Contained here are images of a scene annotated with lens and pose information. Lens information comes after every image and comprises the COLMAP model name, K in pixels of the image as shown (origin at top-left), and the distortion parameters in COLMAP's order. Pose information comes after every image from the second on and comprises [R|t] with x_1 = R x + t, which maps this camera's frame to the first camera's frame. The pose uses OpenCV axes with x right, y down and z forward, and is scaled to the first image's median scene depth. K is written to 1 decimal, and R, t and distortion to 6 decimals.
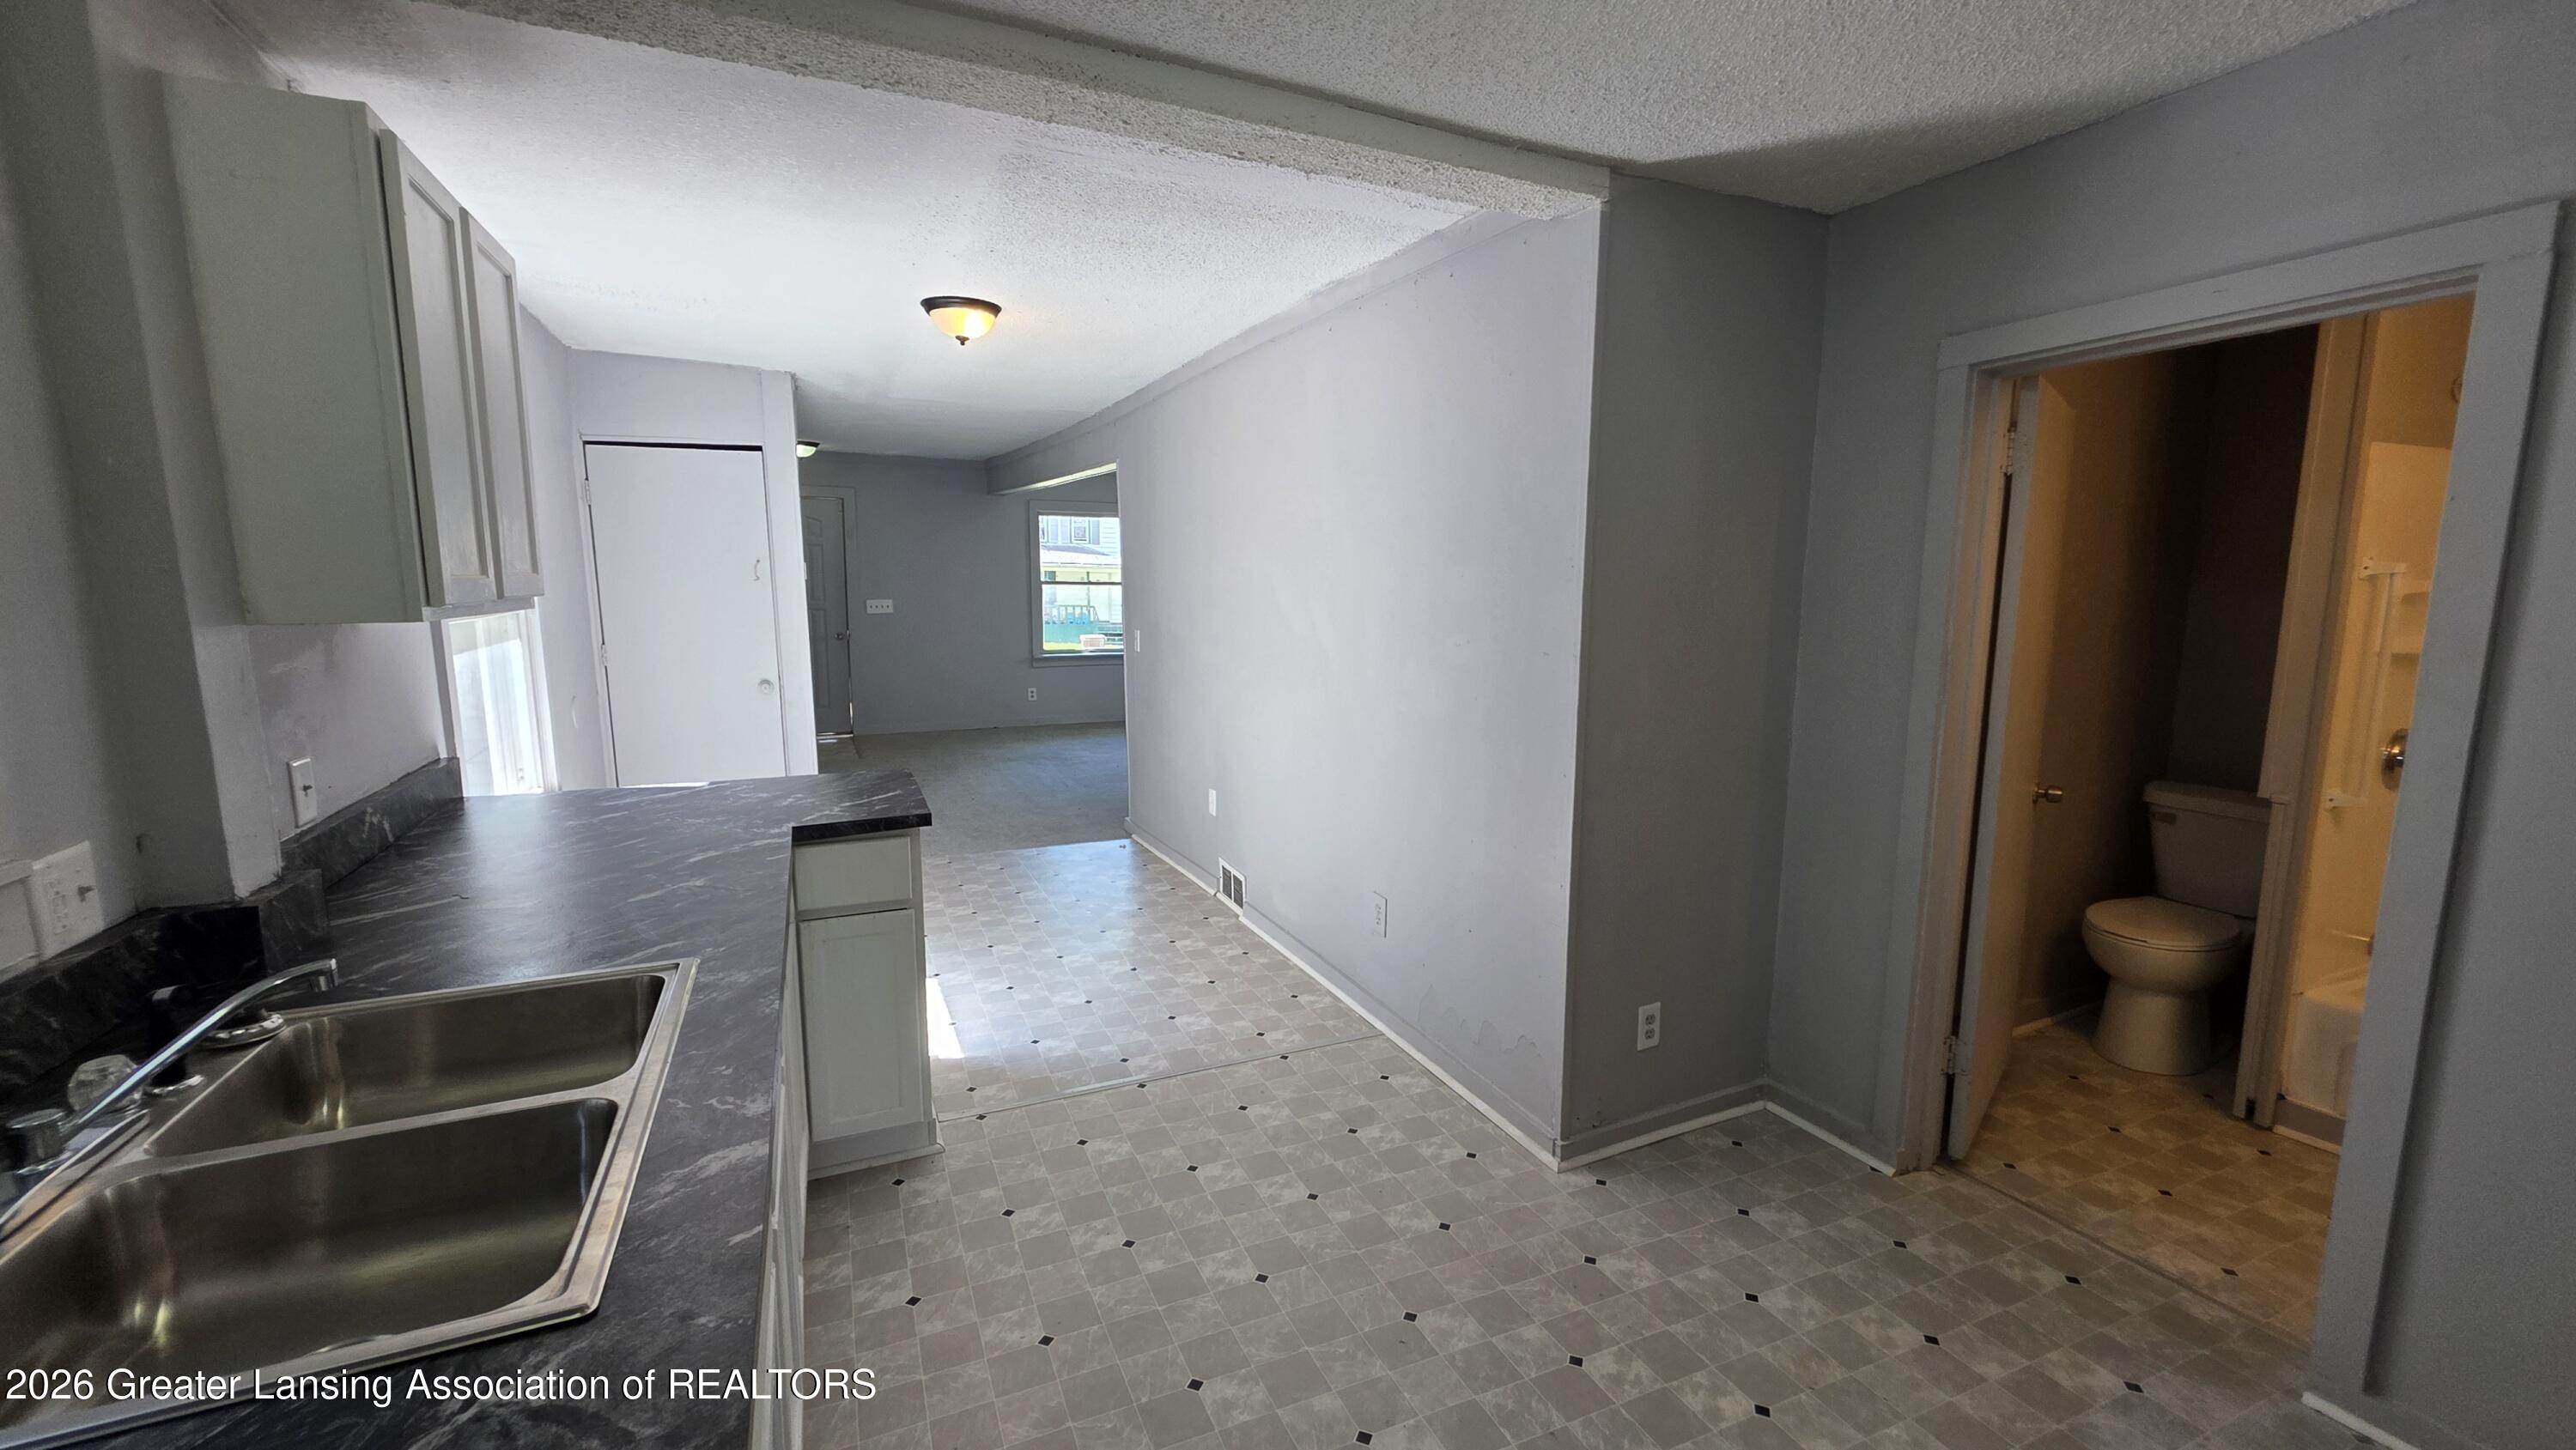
lens RADIAL K [[1033.0, 0, 1288.5], [0, 1033.0, 718.4], [0, 0, 1]] dist [-0.000709, -0.000778]
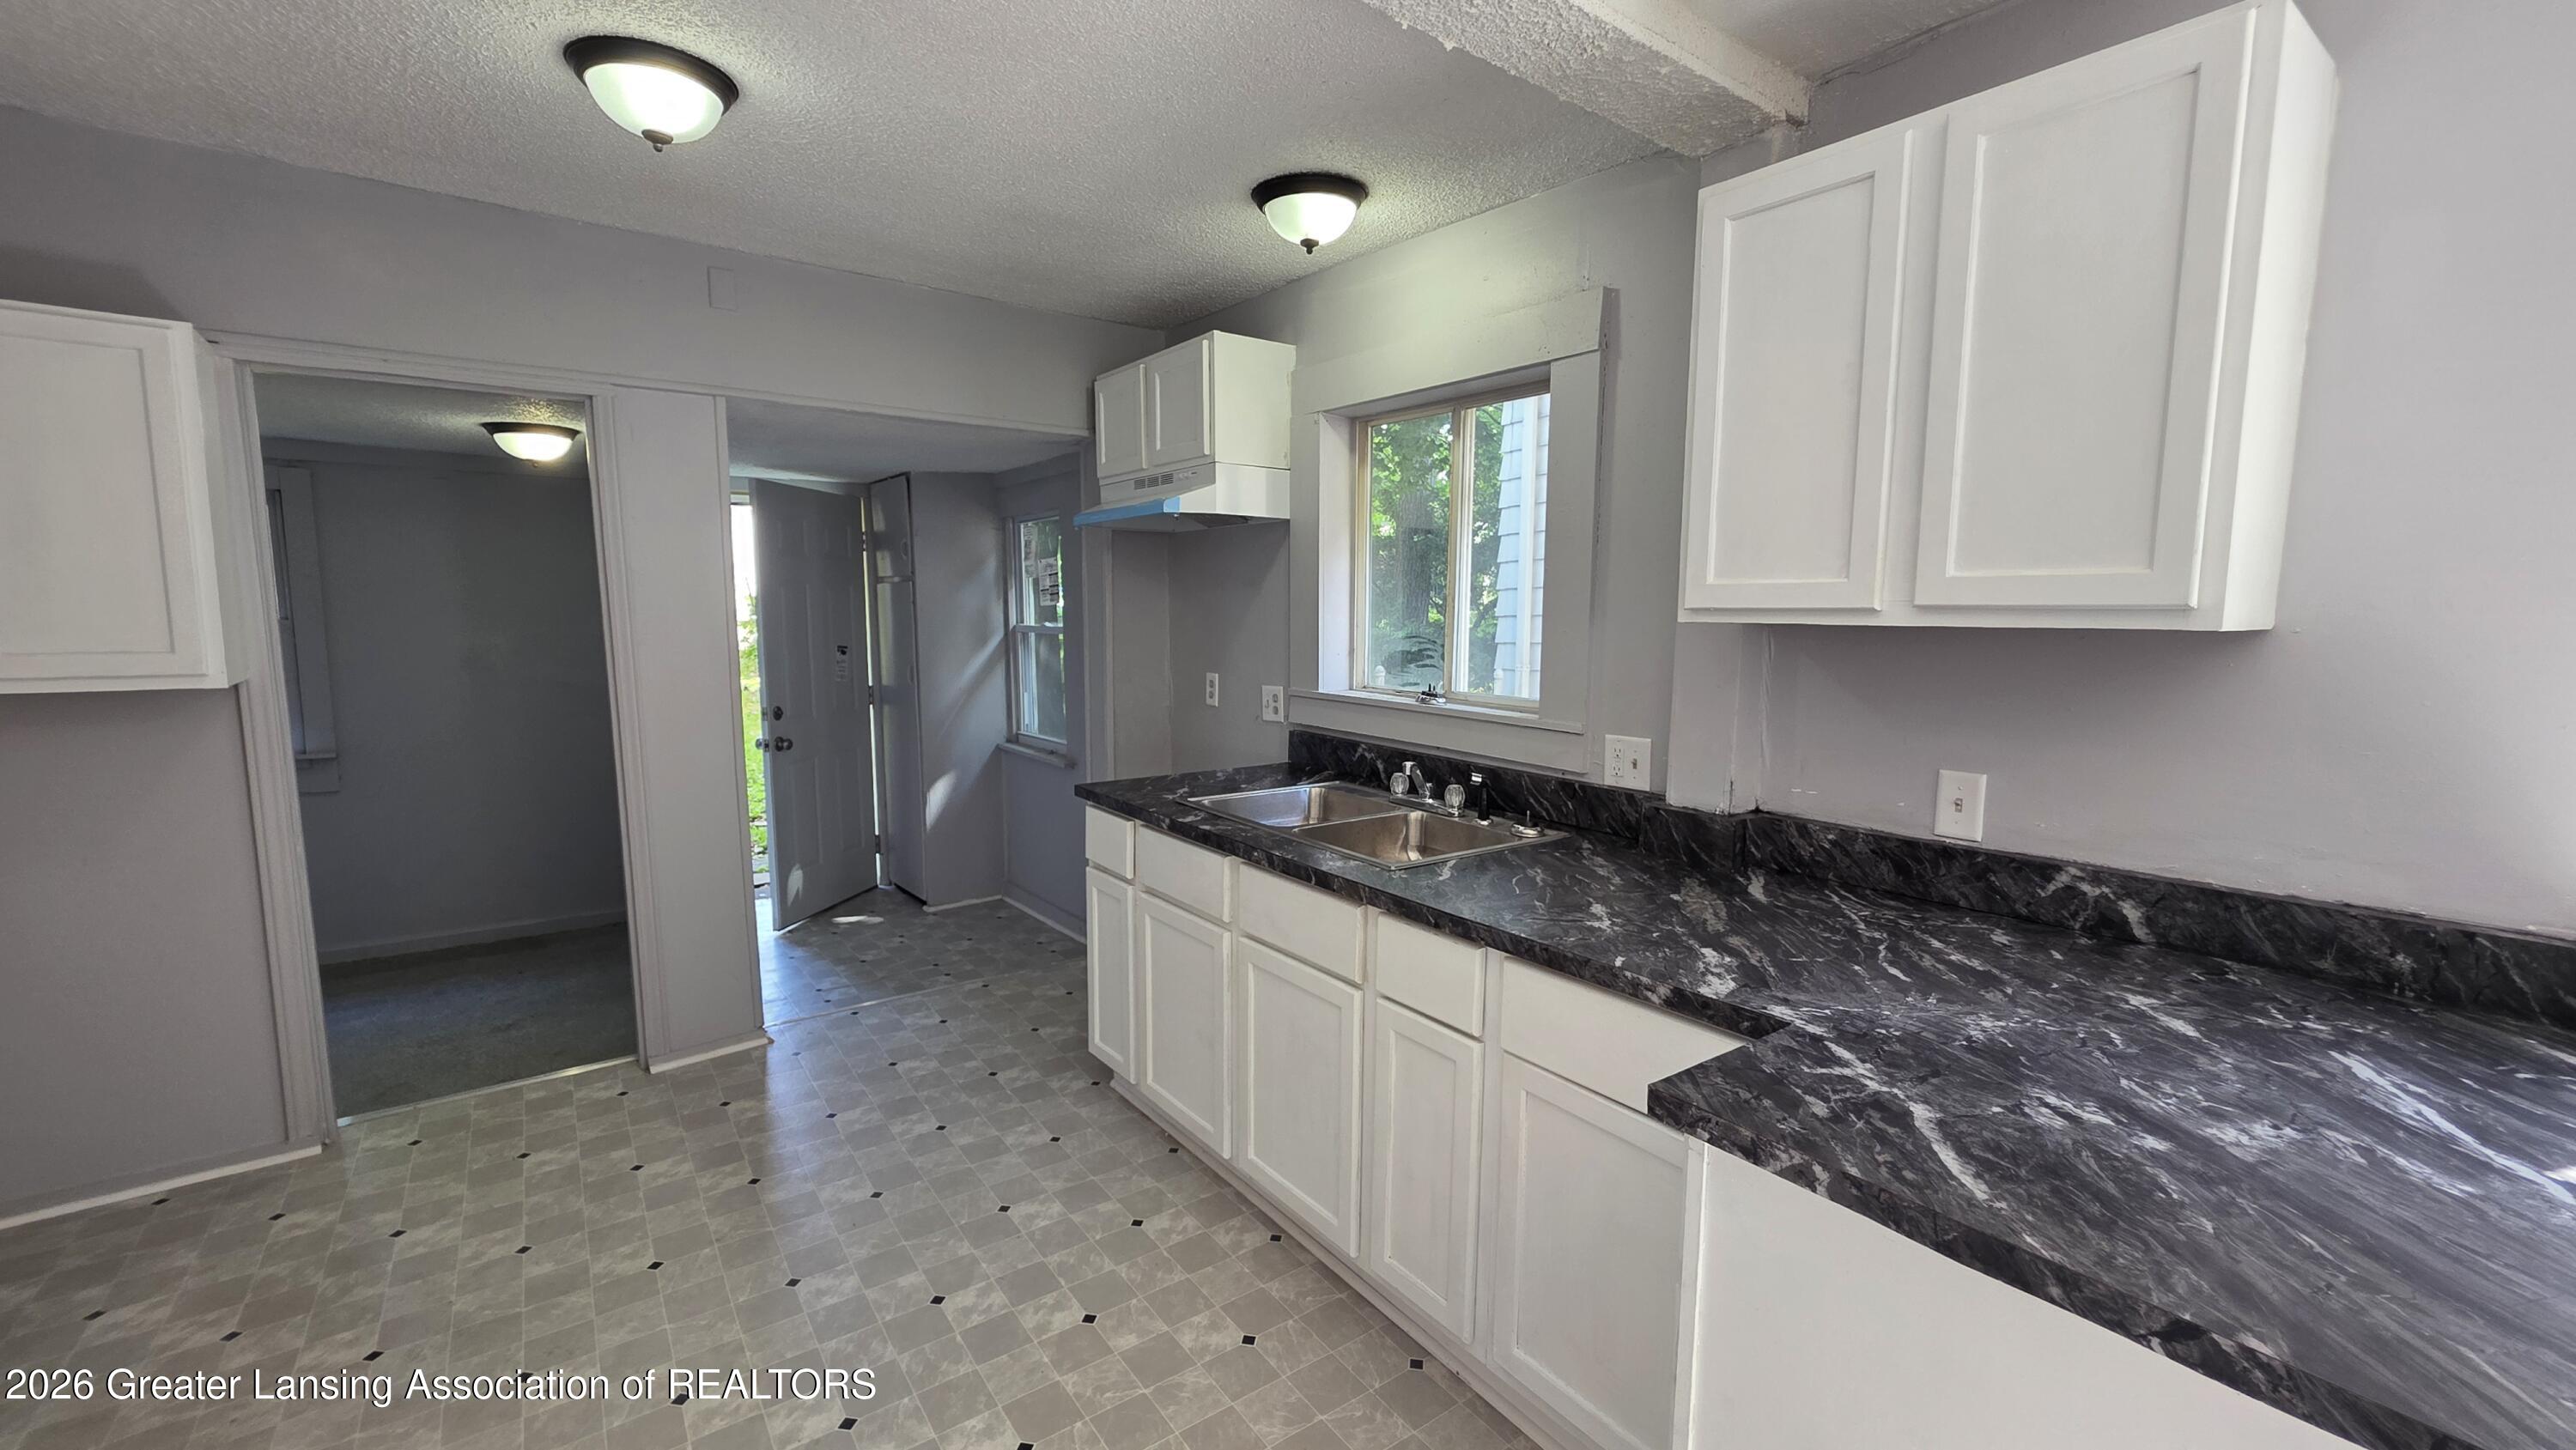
lens RADIAL K [[1033.0, 0, 1275.8], [0, 1033.0, 717.9], [0, 0, 1]] dist [-0.000709, -0.000778]
pose [[-0.979502, 0.010113, -0.201181, -0.072057], [-0.037857, 0.971701, 0.233162, -0.117818], [0.197845, 0.235999, -0.951400, 0.987738]]
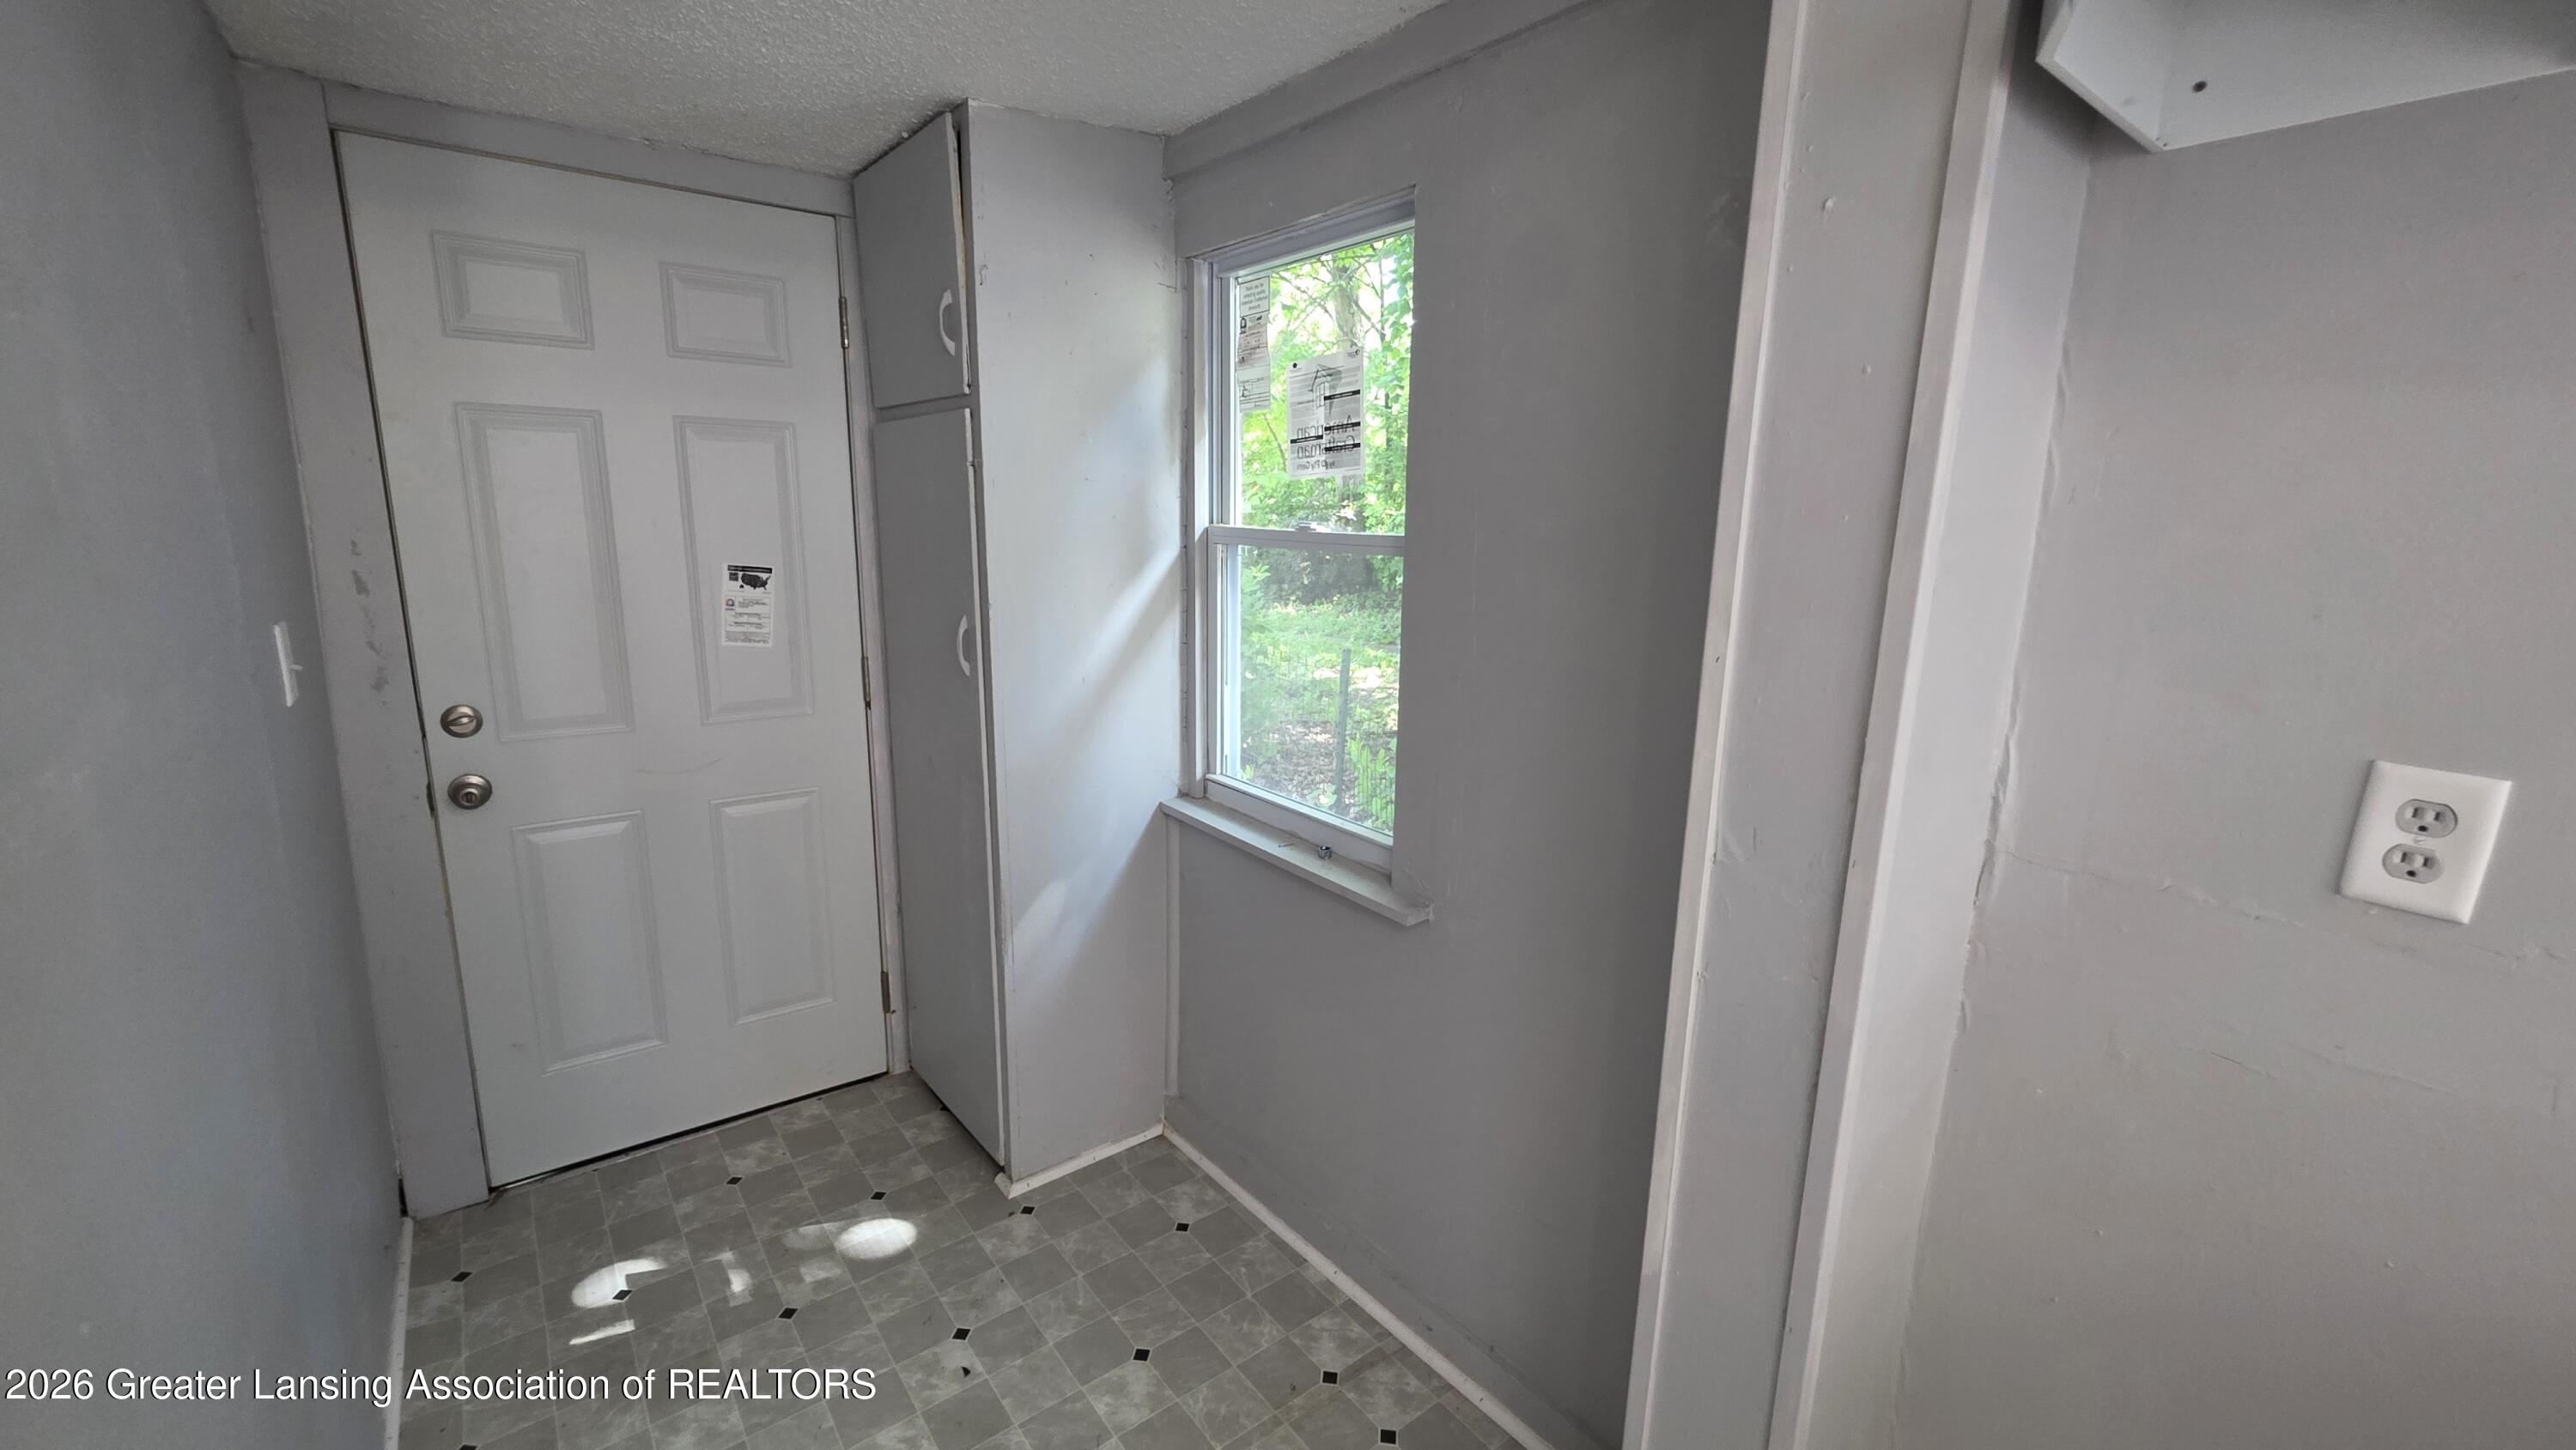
lens RADIAL K [[1033.0, 0, 1273.5], [0, 1033.0, 722.4], [0, 0, 1]] dist [-0.000709, -0.000778]
pose [[-0.977455, 0.011204, -0.210848, 0.094680], [-0.058733, 0.944753, 0.322480, 0.024448], [0.202812, 0.327593, -0.922795, 0.067053]]
